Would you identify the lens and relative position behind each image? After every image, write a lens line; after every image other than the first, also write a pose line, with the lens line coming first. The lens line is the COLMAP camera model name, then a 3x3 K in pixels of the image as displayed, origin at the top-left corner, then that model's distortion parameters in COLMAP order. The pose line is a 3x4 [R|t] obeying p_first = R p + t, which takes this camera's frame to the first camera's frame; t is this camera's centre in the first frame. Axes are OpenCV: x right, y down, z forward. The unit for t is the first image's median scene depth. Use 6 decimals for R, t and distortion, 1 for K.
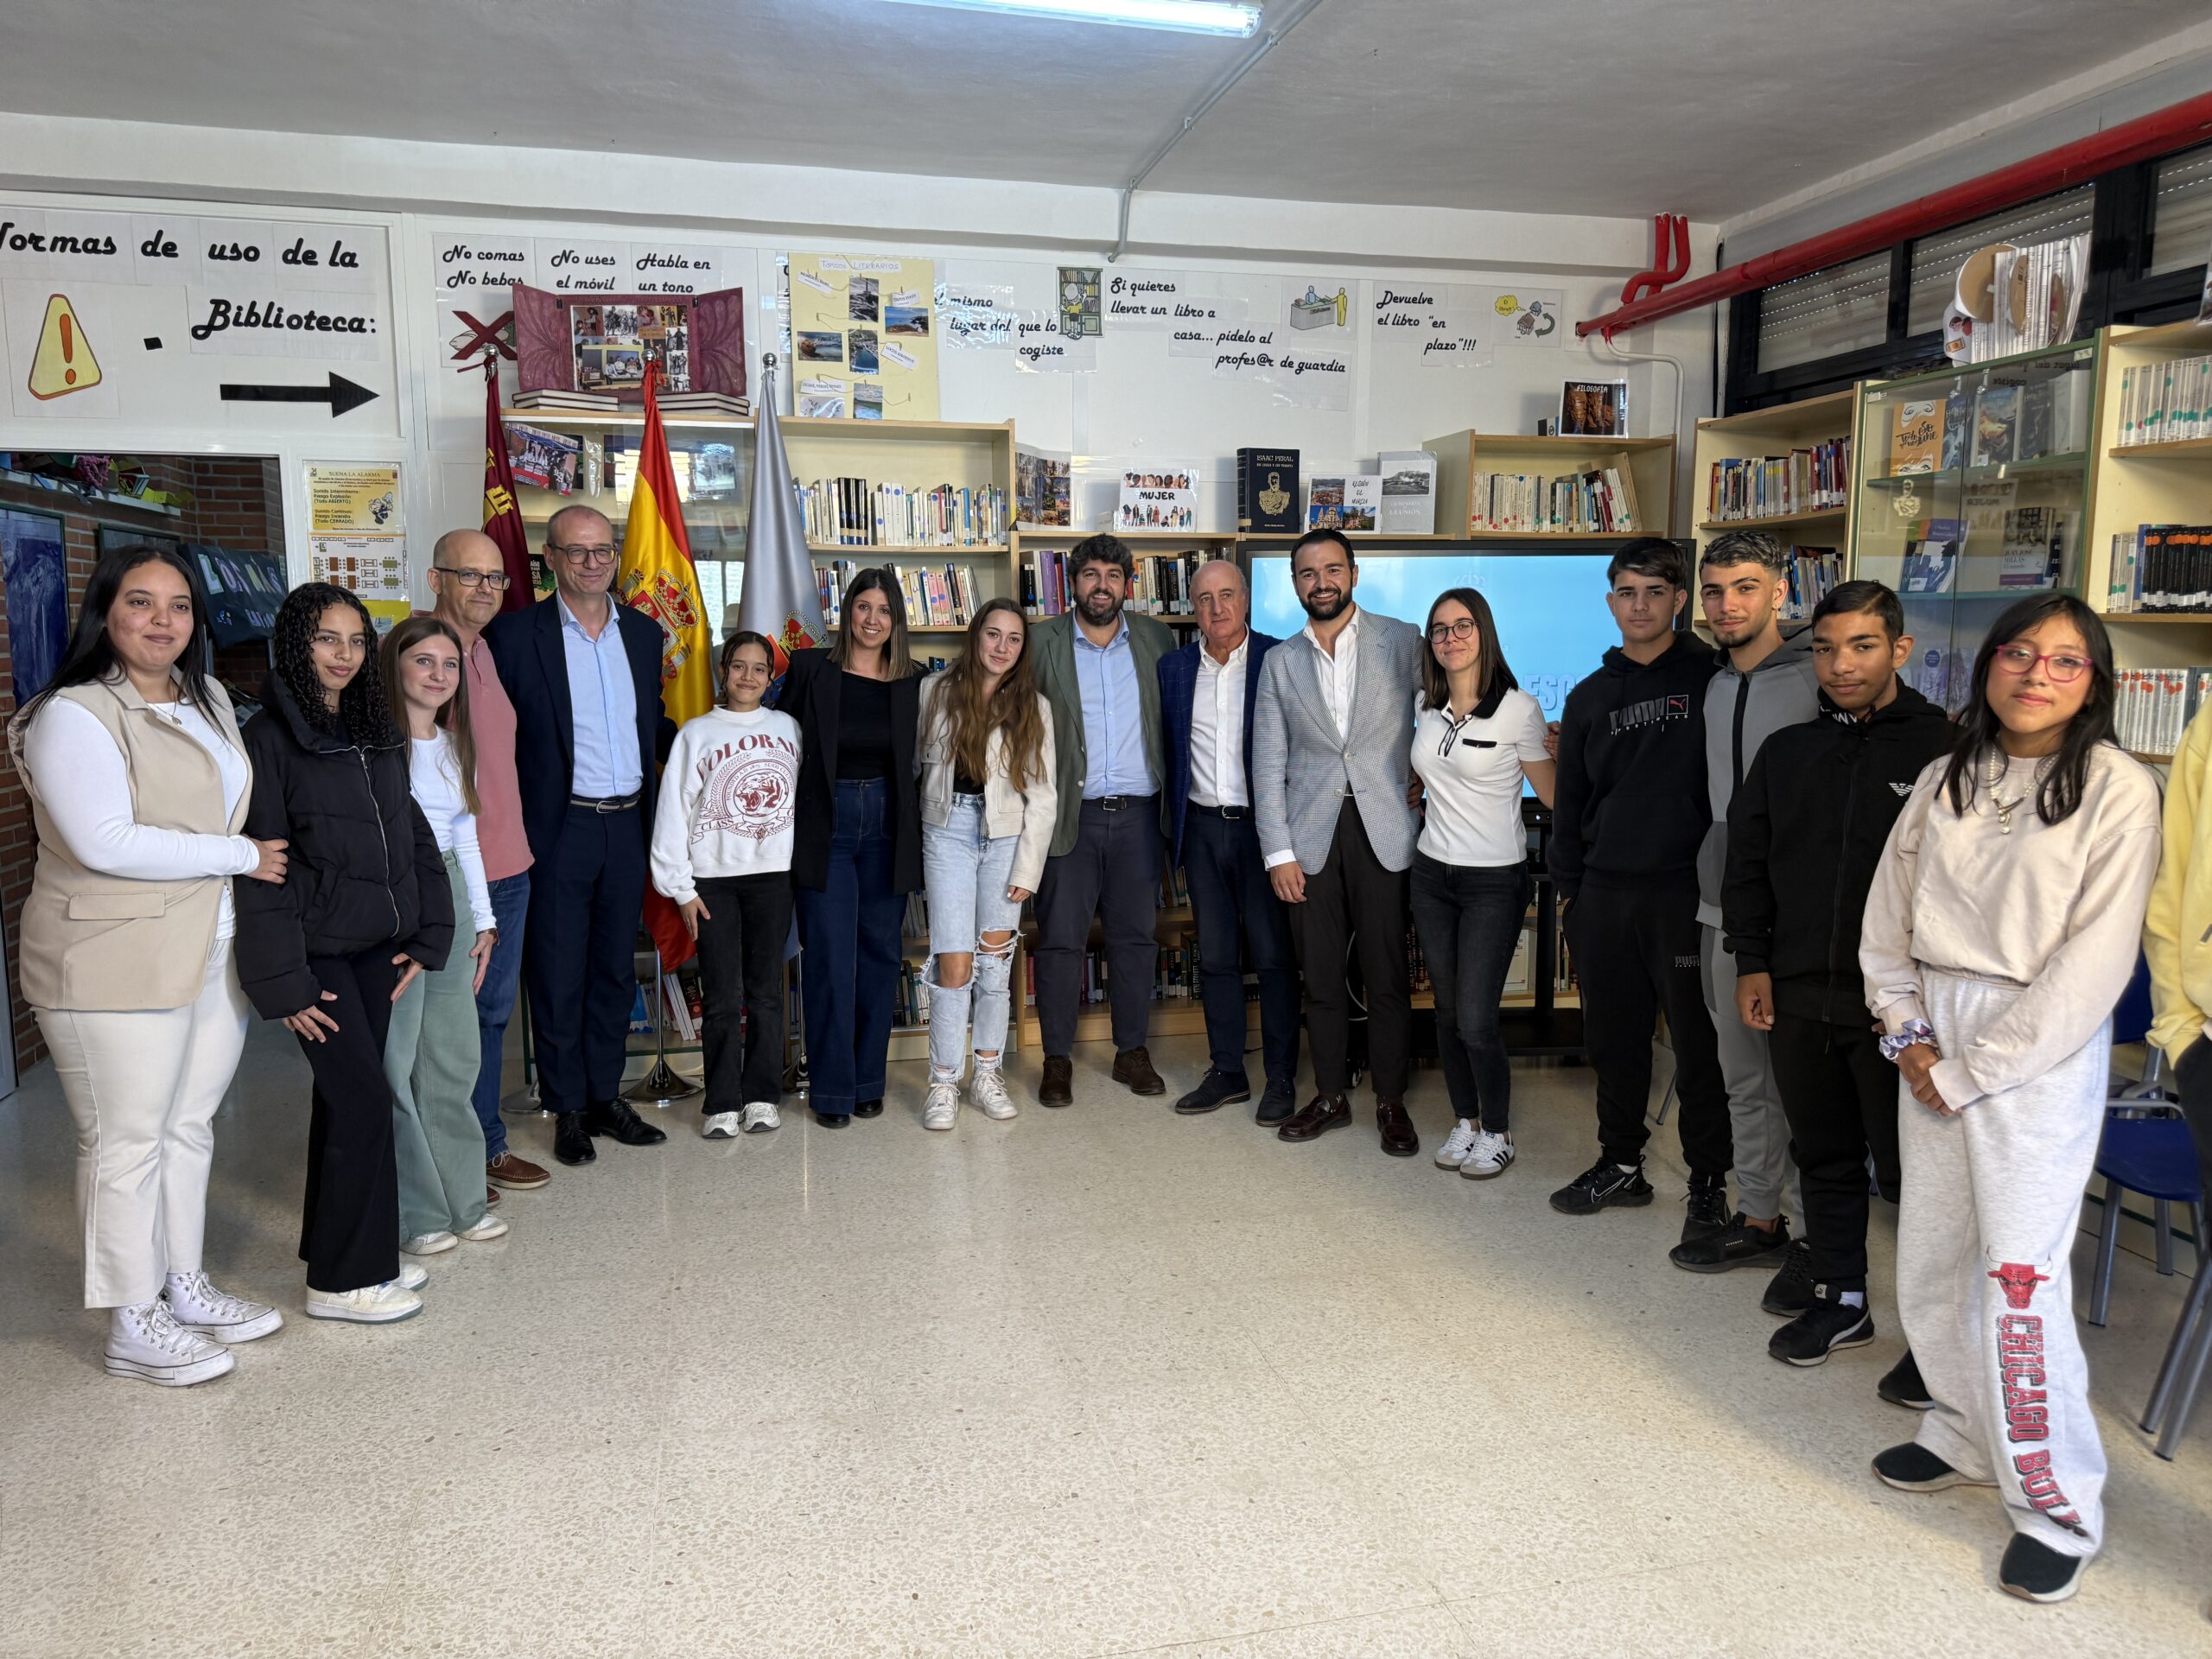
lens RADIAL K [[1593.0, 0, 1109.6], [0, 1593.0, 852.5], [0, 0, 1]] dist [0.059213, -0.065227]
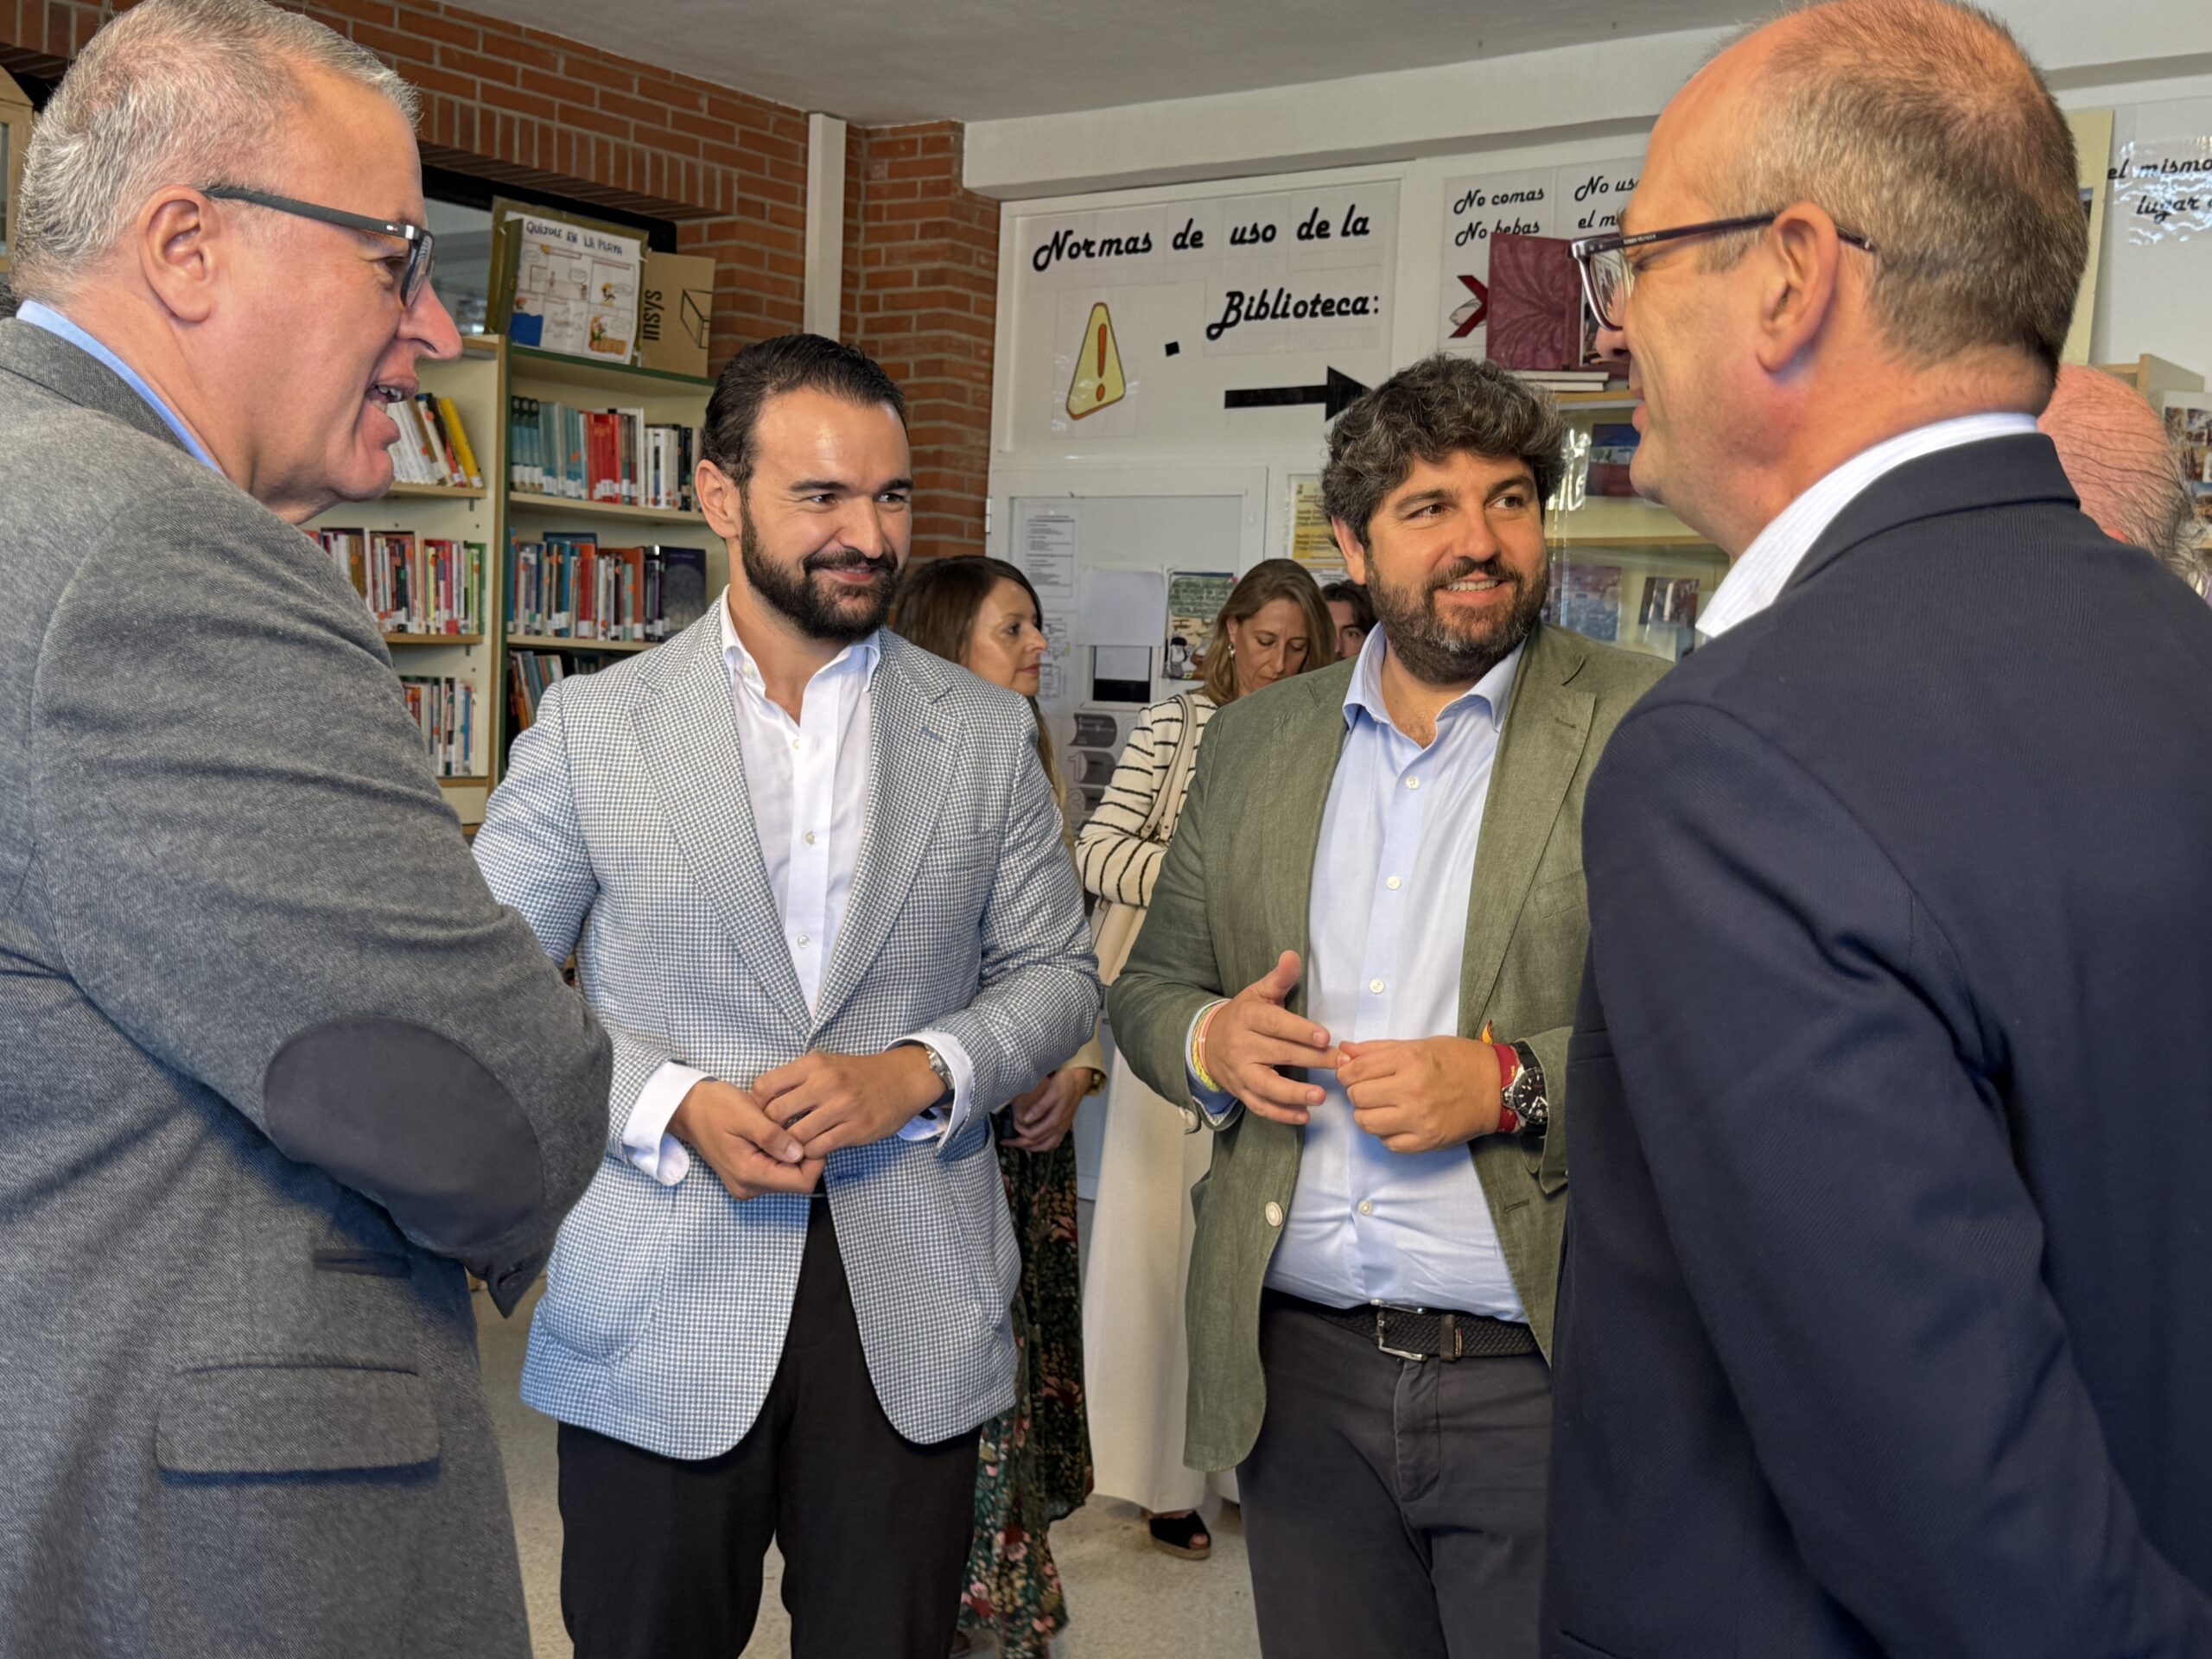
lens RADIAL K [[2574.1, 0, 1116.9], [0, 2574.1, 839.1], [0, 0, 1]] dist [0.116289, 0.000000]
pose [[0.629779, 0.075212, -0.773124, 0.444666], [-0.148121, 0.988666, -0.024477, -0.014886], [0.762521, 0.129931, 0.633782, 0.119617]]
